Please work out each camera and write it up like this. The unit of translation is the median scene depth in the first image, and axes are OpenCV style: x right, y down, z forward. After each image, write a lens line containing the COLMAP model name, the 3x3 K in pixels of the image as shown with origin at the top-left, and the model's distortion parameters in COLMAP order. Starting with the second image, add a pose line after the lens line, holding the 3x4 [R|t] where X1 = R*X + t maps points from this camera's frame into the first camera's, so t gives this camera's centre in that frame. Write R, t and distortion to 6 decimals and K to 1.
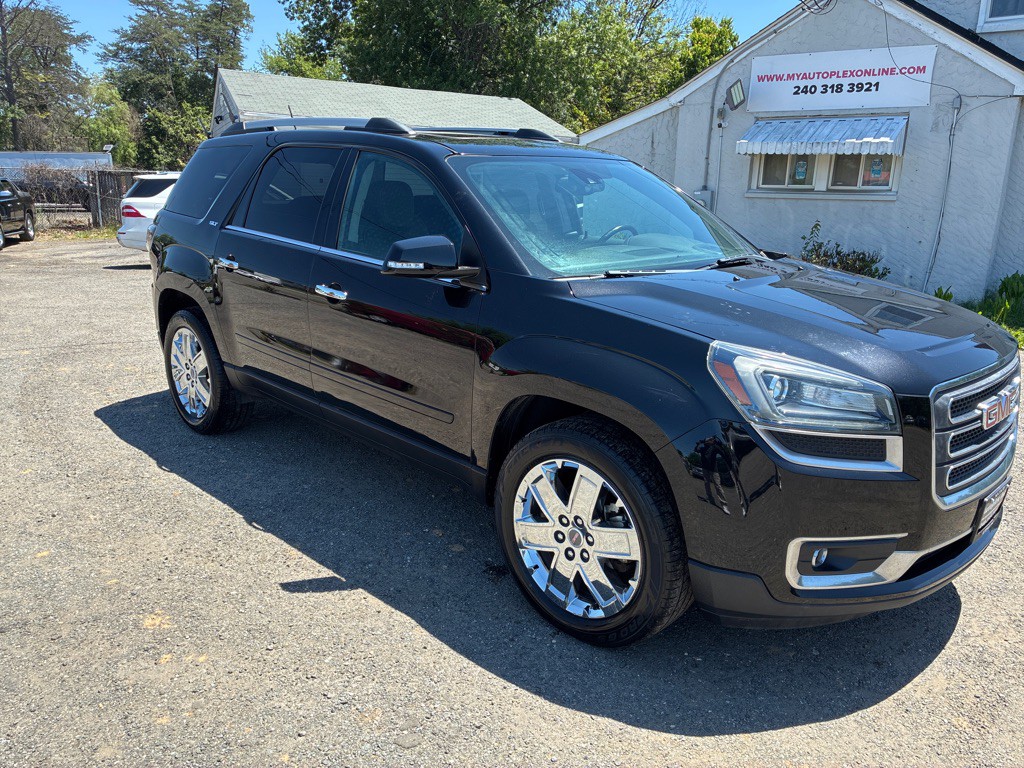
lens RADIAL K [[767.6, 0, 514.0], [0, 767.6, 385.6], [0, 0, 1]] dist [0.068699, -0.097068]
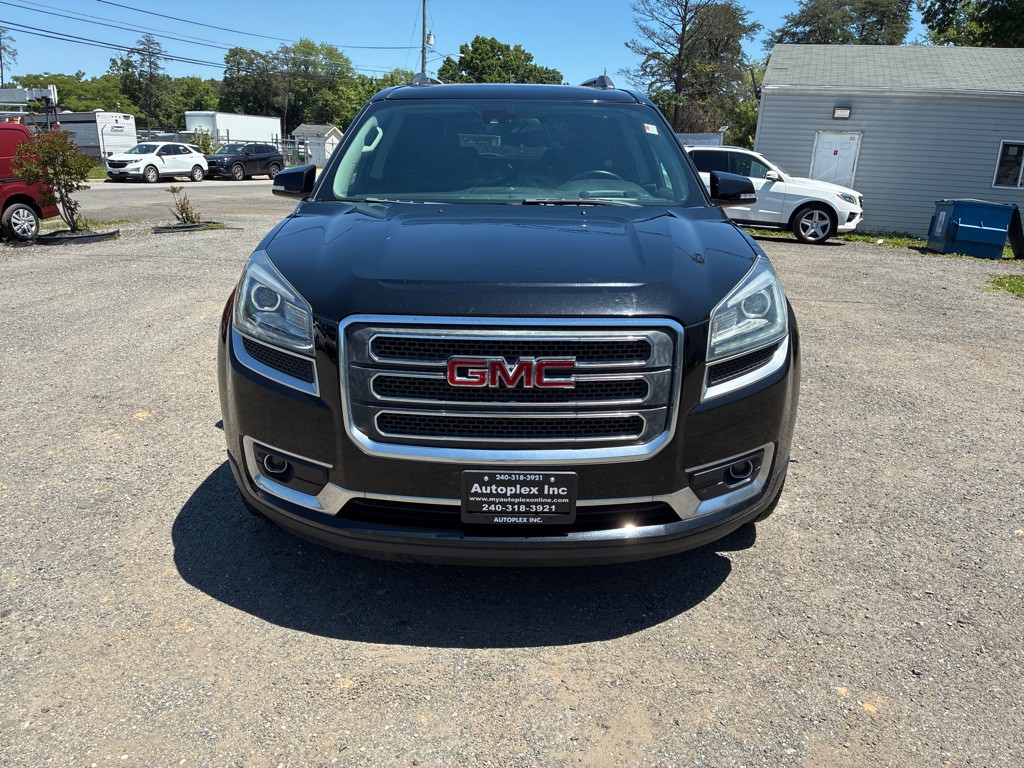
lens RADIAL K [[767.6, 0, 514.0], [0, 767.6, 385.6], [0, 0, 1]] dist [0.068699, -0.097068]
pose [[0.713128, 0.197776, -0.672557, 0.266513], [-0.183256, 0.978612, 0.093465, -0.007839], [0.676658, 0.056598, 0.734119, 0.091291]]
